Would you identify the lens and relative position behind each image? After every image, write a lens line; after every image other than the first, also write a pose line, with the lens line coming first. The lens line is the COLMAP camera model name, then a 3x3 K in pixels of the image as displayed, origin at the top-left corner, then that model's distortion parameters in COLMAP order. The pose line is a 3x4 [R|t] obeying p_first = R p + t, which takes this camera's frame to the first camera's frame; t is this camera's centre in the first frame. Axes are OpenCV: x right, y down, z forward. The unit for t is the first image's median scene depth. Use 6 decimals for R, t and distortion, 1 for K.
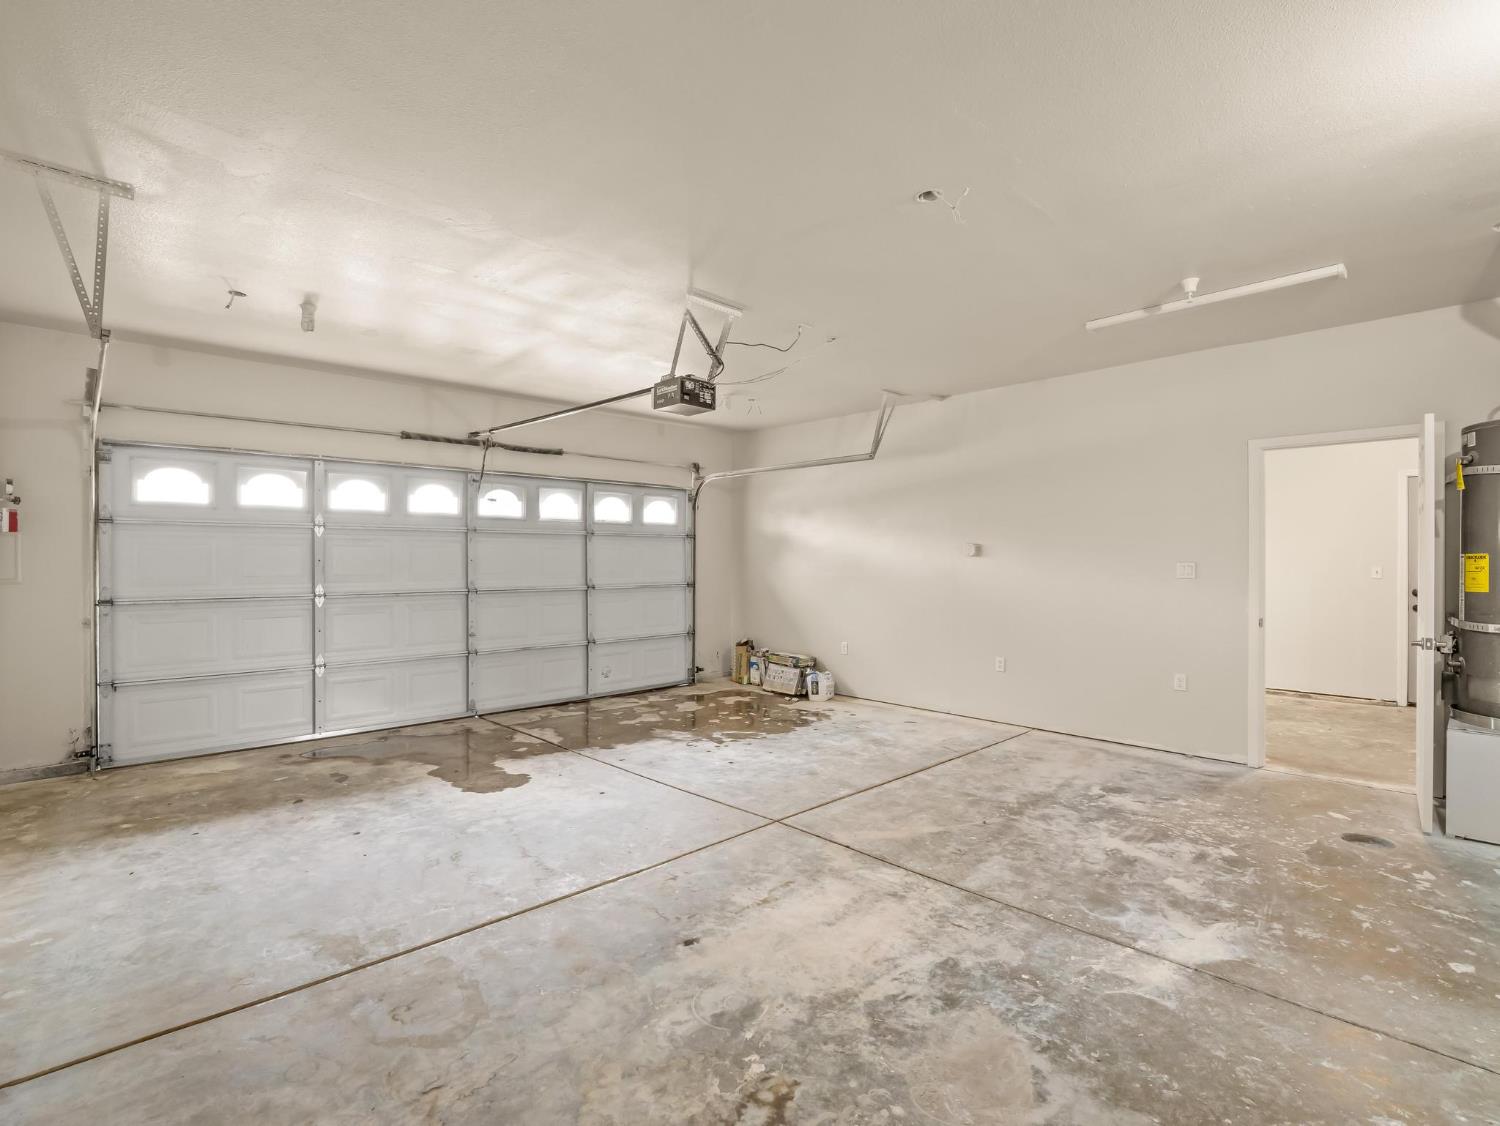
lens RADIAL K [[733.5, 0, 751.7], [0, 733.5, 560.5], [0, 0, 1]] dist [-0.015329, -0.002201]
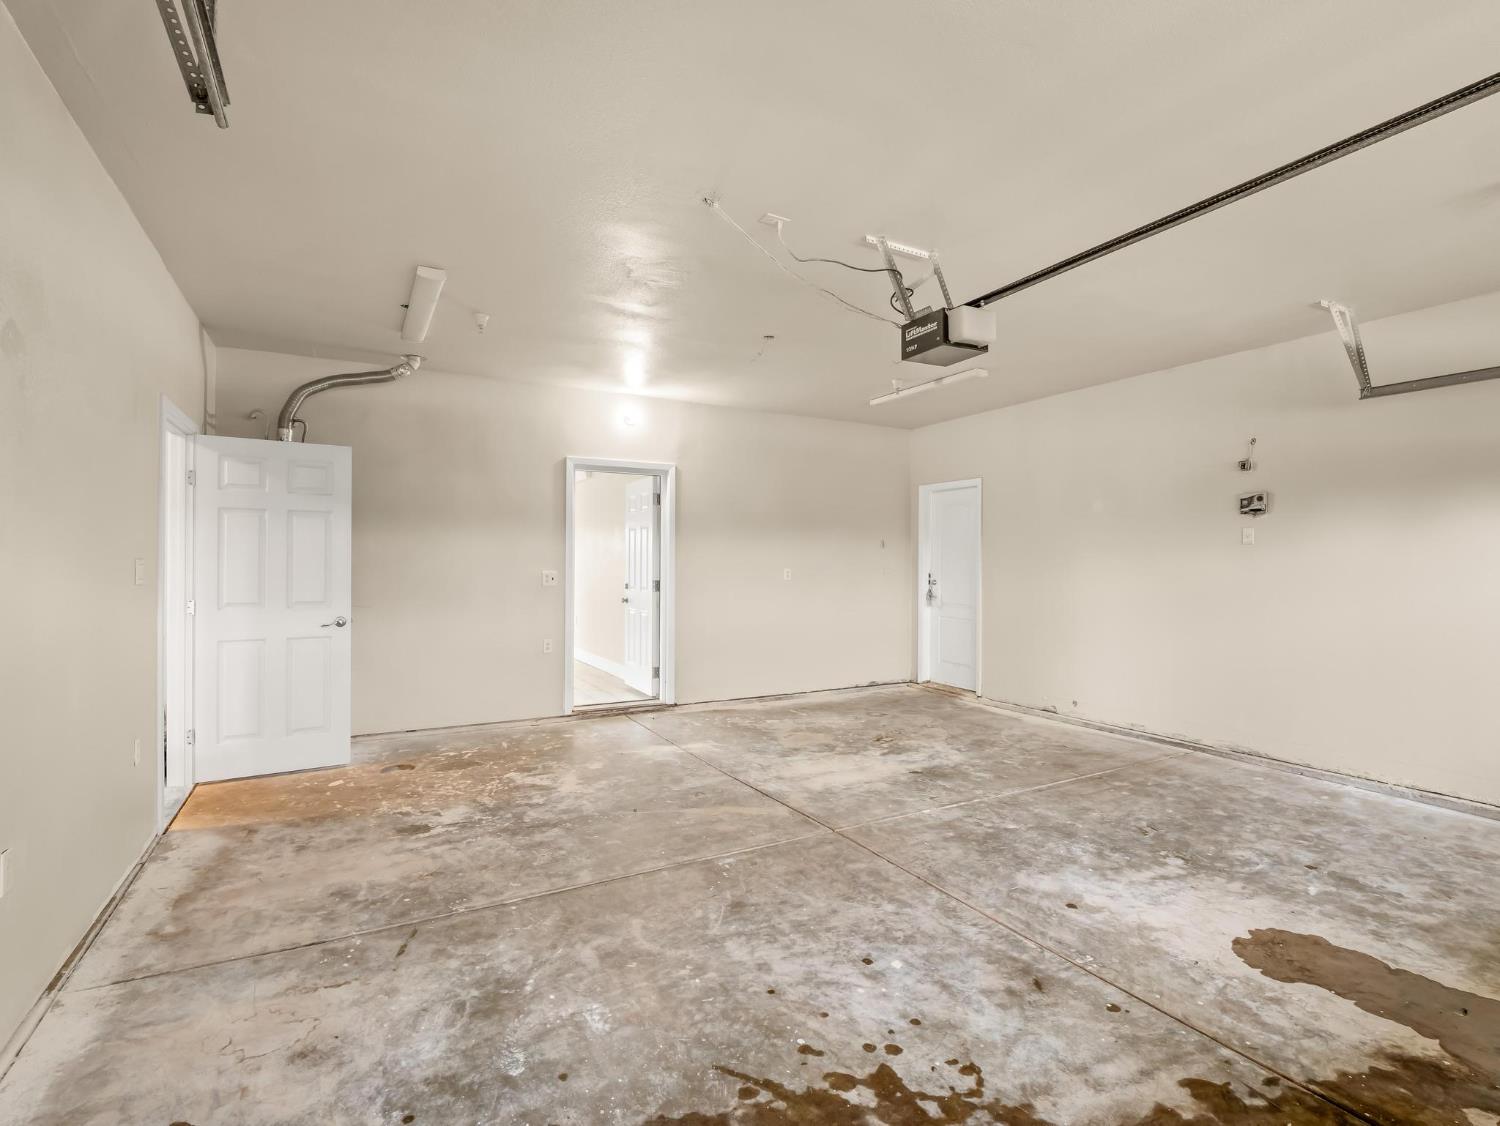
lens RADIAL K [[733.5, 0, 747.7], [0, 733.5, 560.4], [0, 0, 1]] dist [-0.015329, -0.002201]
pose [[-0.967734, -0.003992, 0.251942, -0.089279], [-0.003725, 0.999992, 0.001537, 0.001196], [-0.251946, 0.000549, -0.967741, 1.818791]]
